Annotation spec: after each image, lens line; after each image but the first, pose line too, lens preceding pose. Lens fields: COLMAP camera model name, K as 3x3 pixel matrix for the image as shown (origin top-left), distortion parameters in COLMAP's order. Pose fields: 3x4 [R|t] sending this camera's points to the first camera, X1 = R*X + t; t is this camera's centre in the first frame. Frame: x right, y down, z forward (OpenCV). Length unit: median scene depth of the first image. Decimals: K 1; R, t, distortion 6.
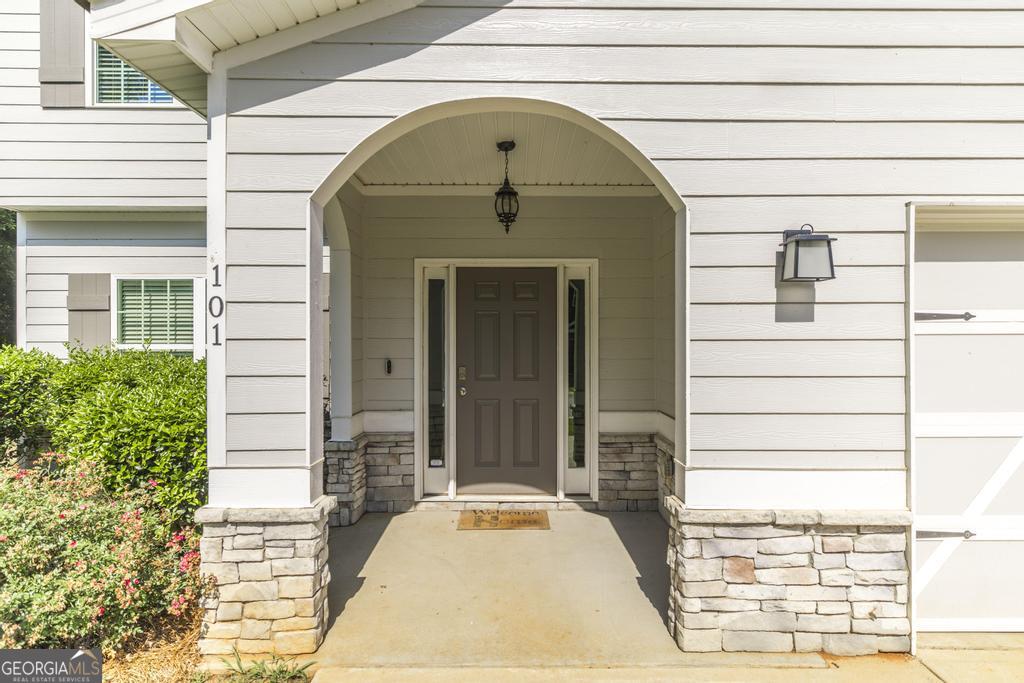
lens RADIAL K [[556.7, 0, 518.2], [0, 556.7, 344.5], [0, 0, 1]] dist [0.003464, 0.000942]
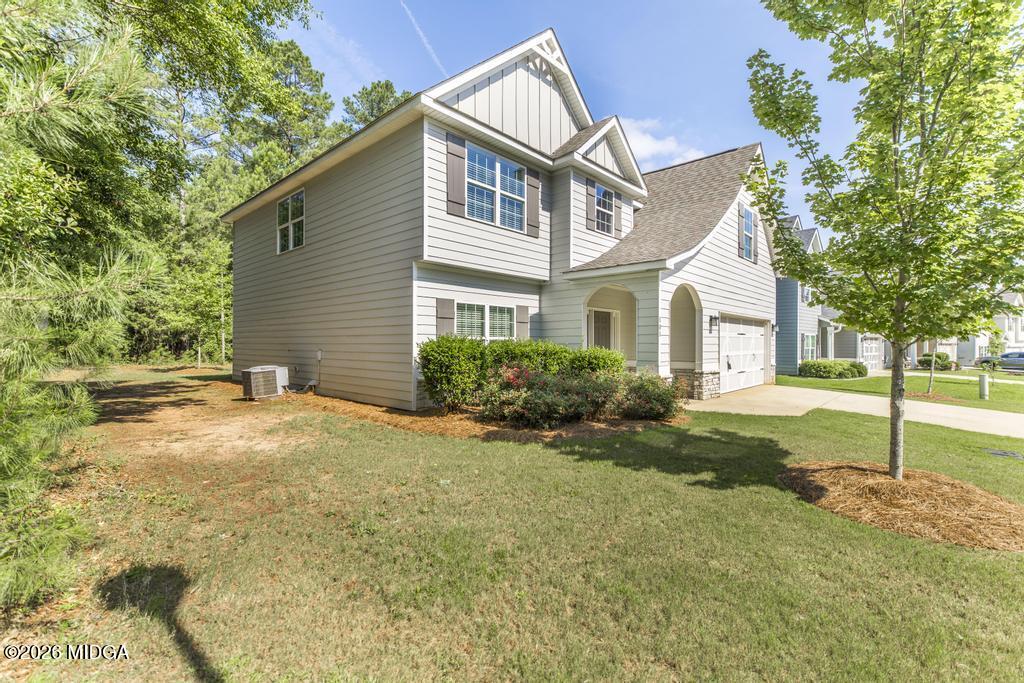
lens RADIAL K [[453.4, 0, 516.5], [0, 453.4, 344.7], [0, 0, 1]] dist [0.014734, -0.000461]
pose [[0.672702, -0.000112, 0.739913, -3.451685], [-0.001735, 0.999997, 0.001729, 0.051582], [-0.739911, -0.002447, 0.672700, -0.430778]]
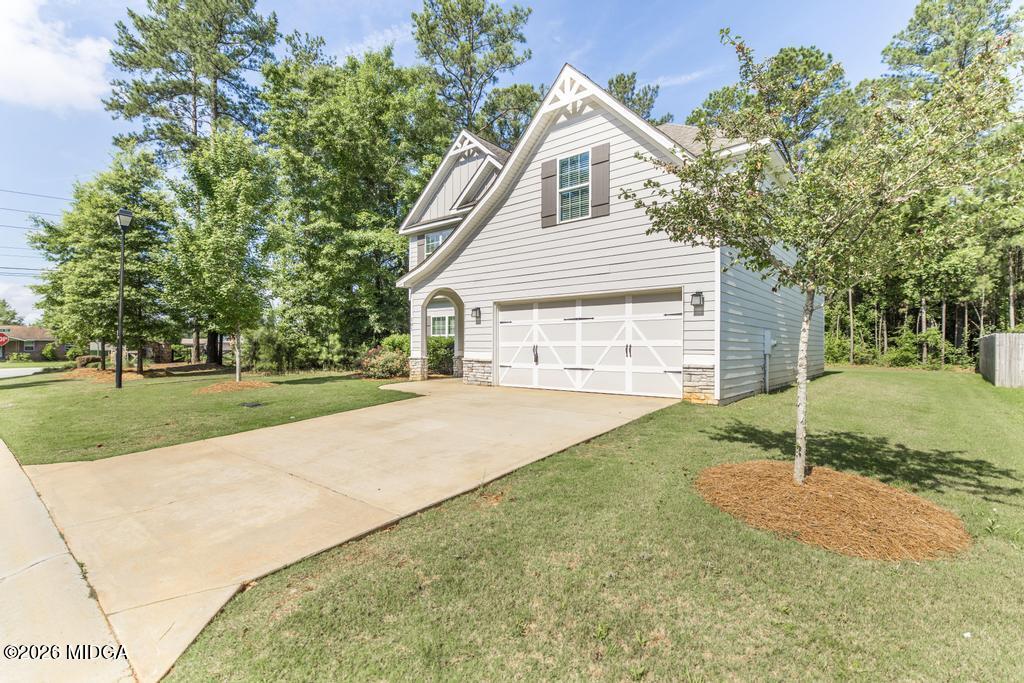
lens RADIAL K [[469.0, 0, 513.0], [0, 469.0, 347.2], [0, 0, 1]] dist [0.020755, 0.000535]
pose [[0.765287, 0.002144, -0.643686, 3.408548], [-0.003159, 0.999995, -0.000425, 0.167945], [0.643682, 0.002358, 0.765289, -2.098745]]
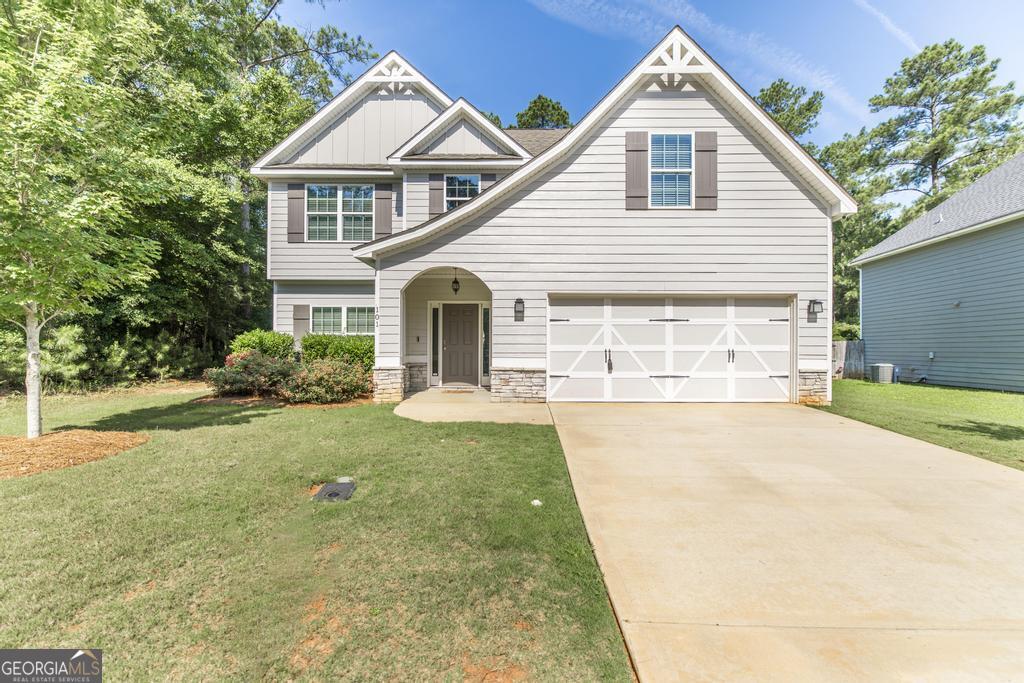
lens RADIAL K [[453.4, 0, 512.4], [0, 453.4, 351.0], [0, 0, 1]] dist [0.014734, -0.000461]
pose [[0.999894, 0.004568, -0.013806, 0.455090], [-0.004603, 0.999986, -0.002493, 0.169800], [0.013795, 0.002556, 0.999902, -2.123217]]
